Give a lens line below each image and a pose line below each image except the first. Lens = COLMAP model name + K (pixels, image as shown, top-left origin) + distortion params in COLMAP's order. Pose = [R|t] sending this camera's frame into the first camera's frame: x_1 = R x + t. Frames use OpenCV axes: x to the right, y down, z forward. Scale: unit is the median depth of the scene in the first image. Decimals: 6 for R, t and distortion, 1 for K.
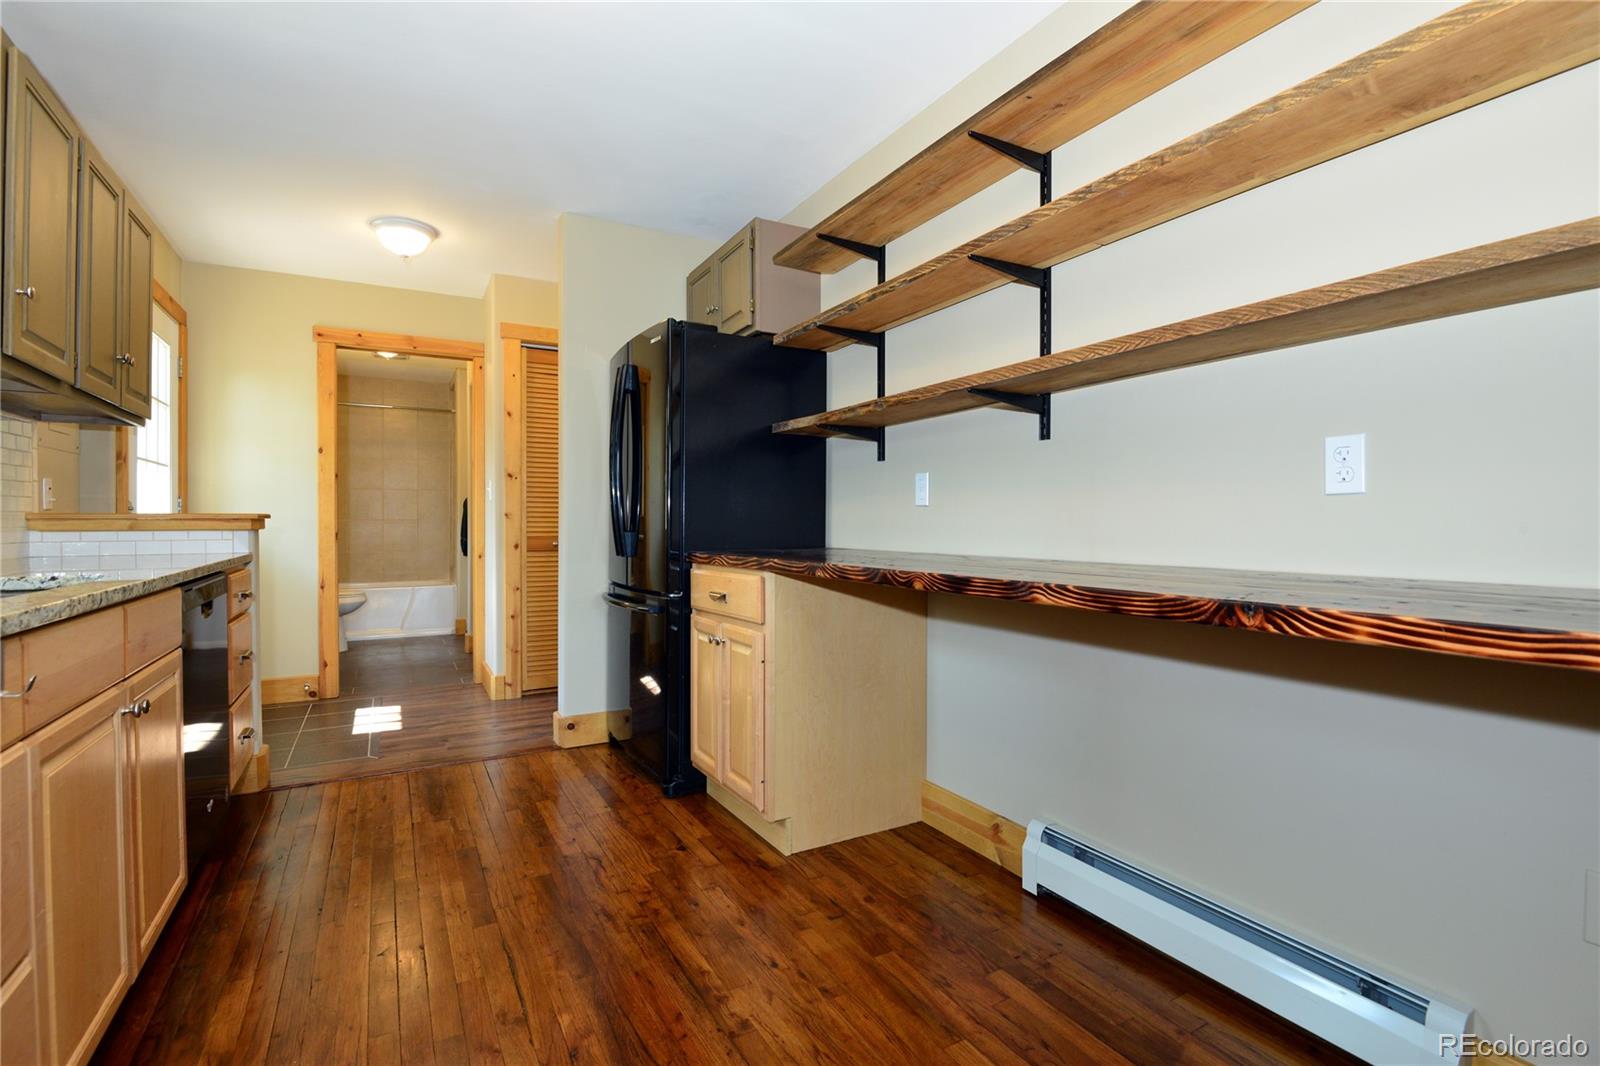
lens RADIAL K [[736.4, 0, 796.1], [0, 736.4, 530.9], [0, 0, 1]] dist [-0.016909, -0.002643]
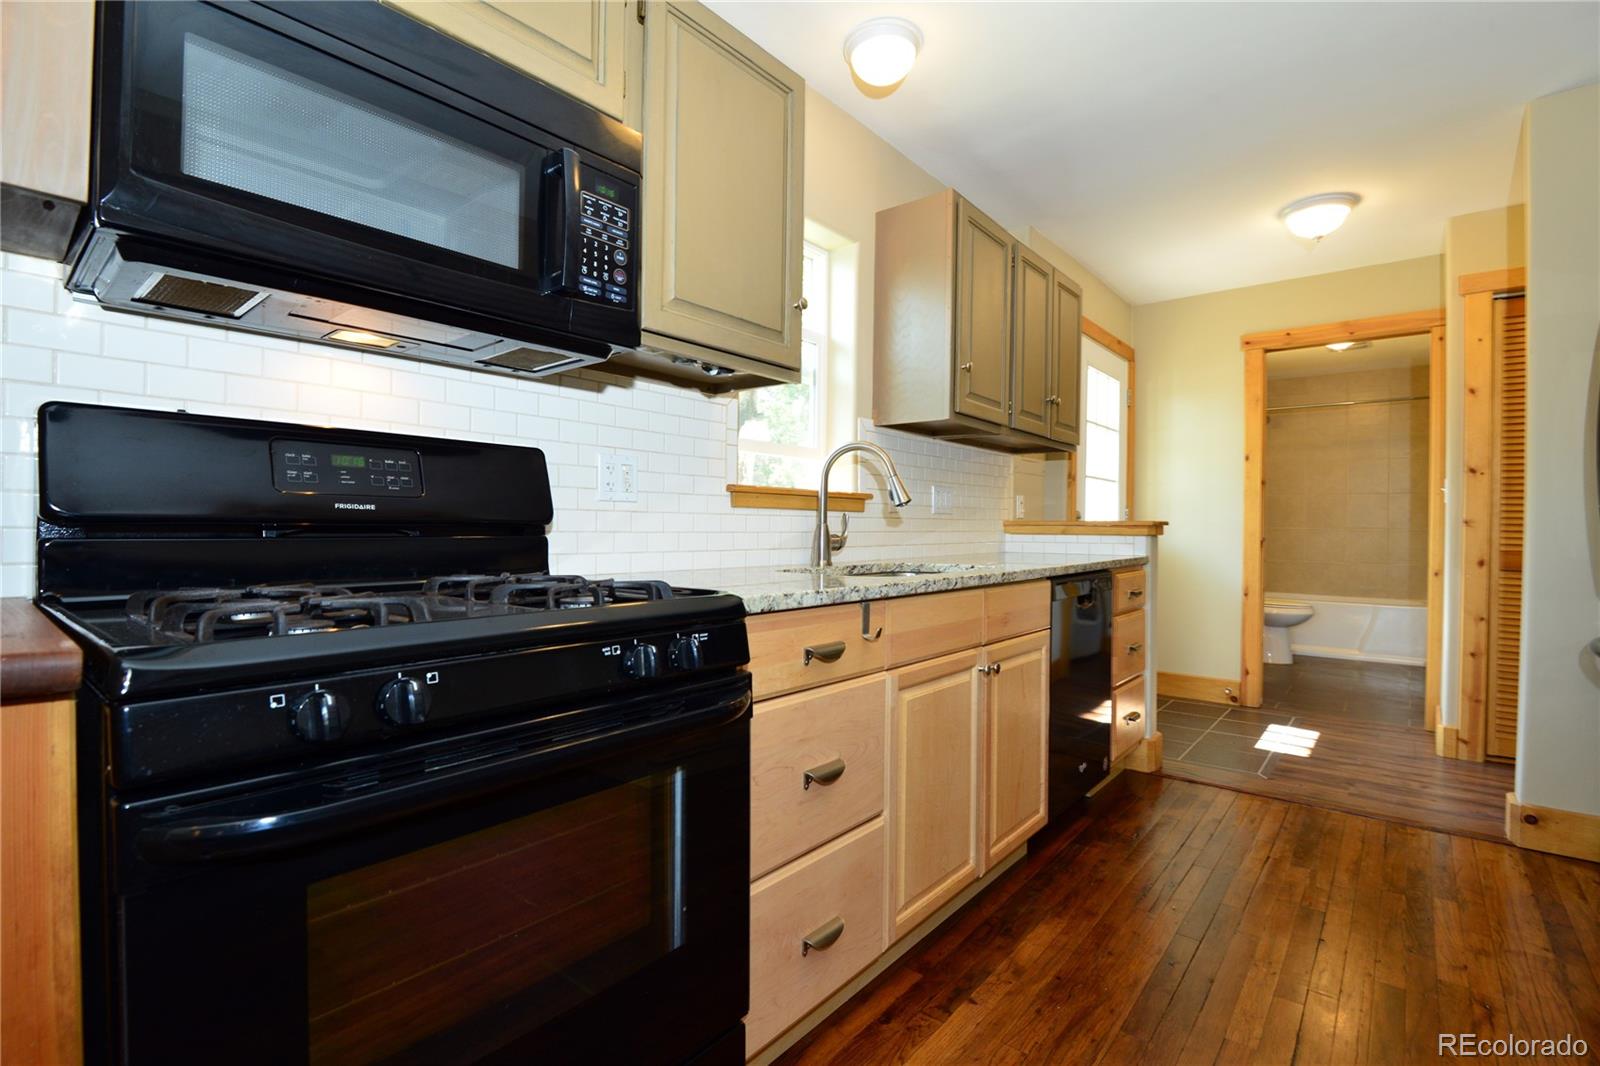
lens RADIAL K [[736.4, 0, 794.4], [0, 736.4, 529.8], [0, 0, 1]] dist [-0.016909, -0.002643]
pose [[0.351235, 0.008074, -0.936252, 0.087336], [-0.020075, 0.999798, 0.001090, -0.000184], [0.936072, 0.018412, 0.351326, 0.081142]]
